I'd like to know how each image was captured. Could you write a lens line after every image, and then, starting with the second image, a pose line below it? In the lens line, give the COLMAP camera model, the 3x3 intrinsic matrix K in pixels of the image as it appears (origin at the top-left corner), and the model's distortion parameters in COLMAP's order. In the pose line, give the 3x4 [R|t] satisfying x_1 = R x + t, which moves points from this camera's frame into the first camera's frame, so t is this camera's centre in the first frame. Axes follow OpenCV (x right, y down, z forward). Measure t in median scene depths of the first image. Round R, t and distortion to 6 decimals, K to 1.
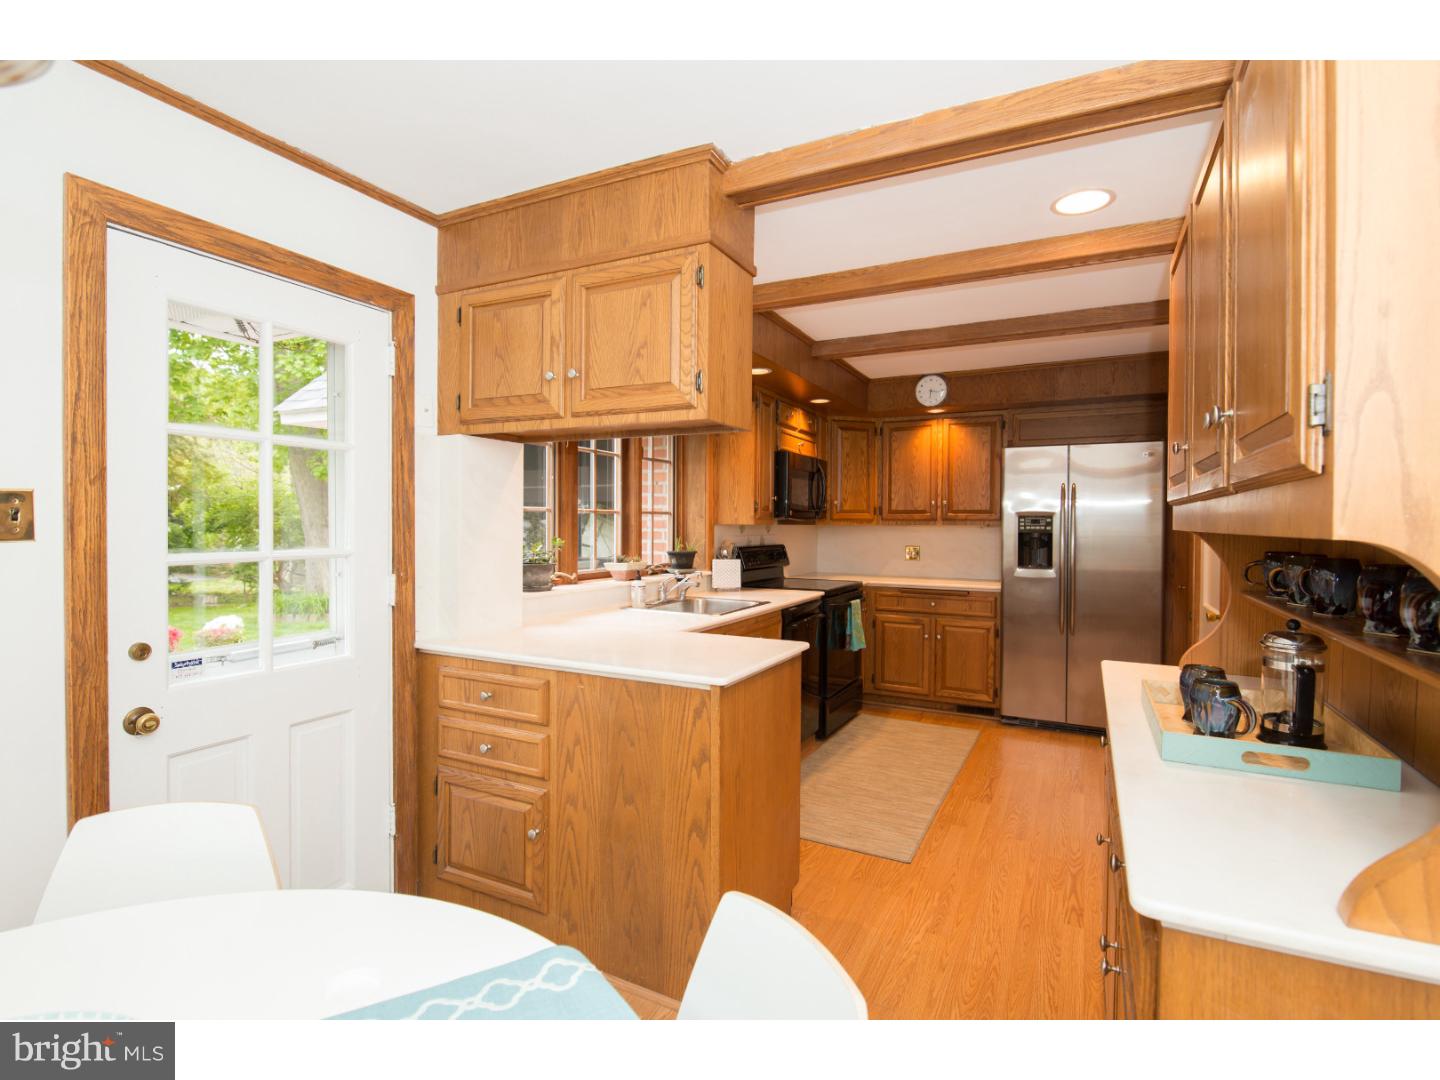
lens RADIAL K [[691.3, 0, 718.0], [0, 691.3, 534.9], [0, 0, 1]] dist [-0.002496, -0.000216]
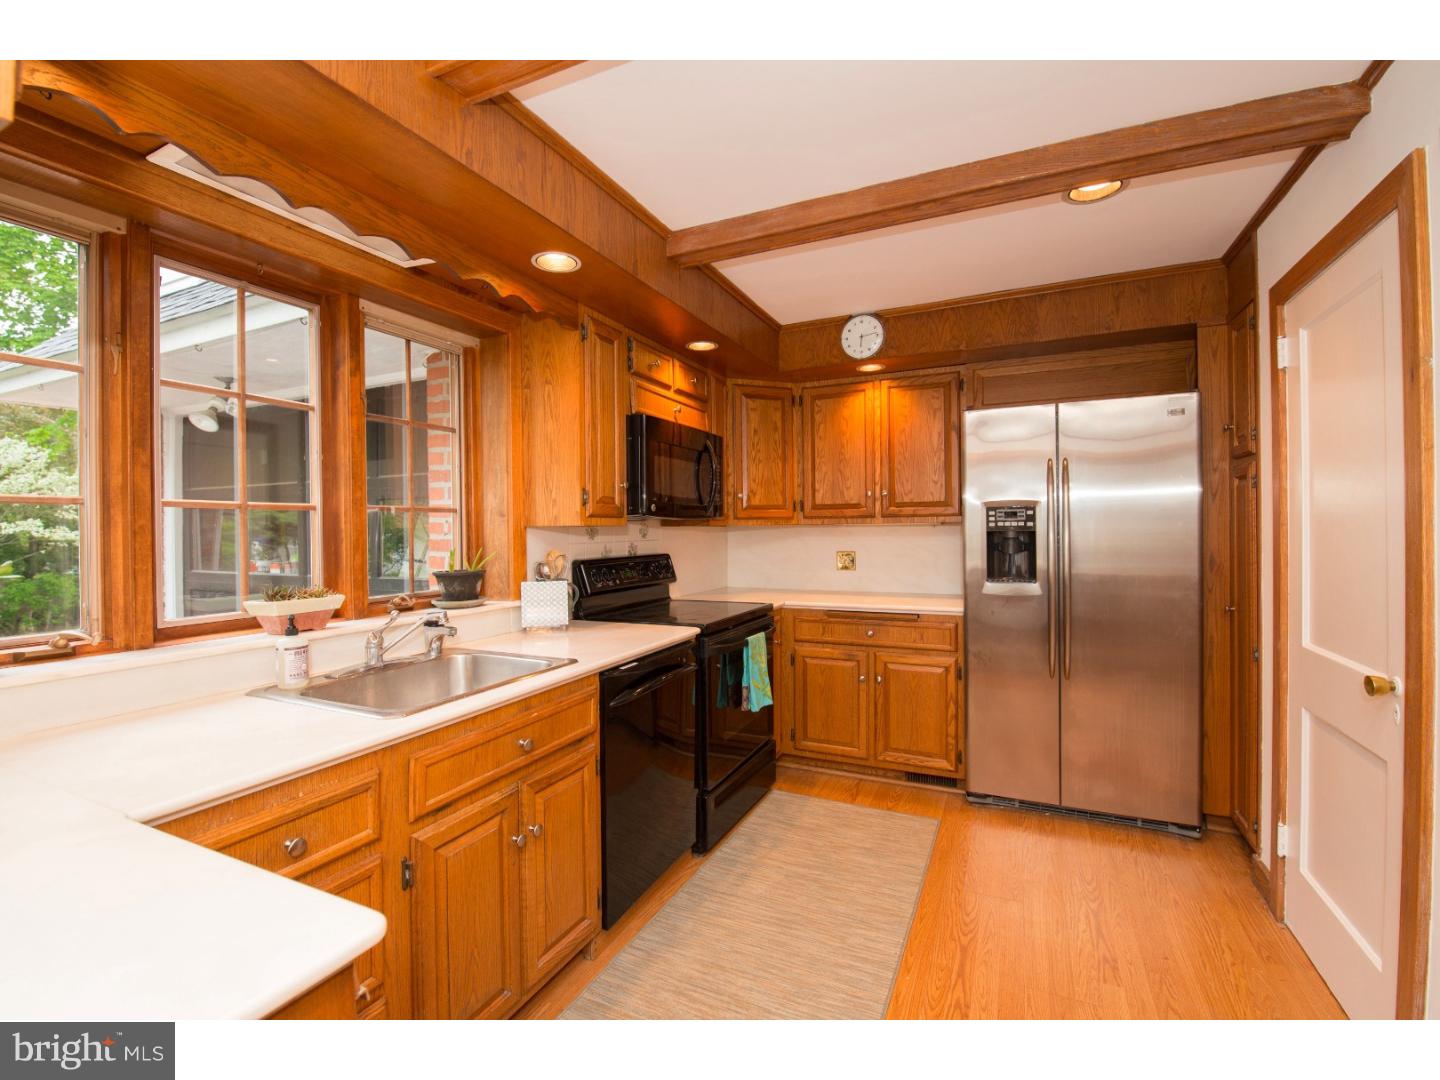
lens RADIAL K [[629.2, 0, 726.4], [0, 629.2, 535.3], [0, 0, 1]] dist [-0.017437, -0.002121]
pose [[0.998323, -0.018097, 0.054983, 0.132291], [0.018417, 0.999816, -0.005324, -0.000677], [-0.054876, 0.006327, 0.998473, 0.369307]]
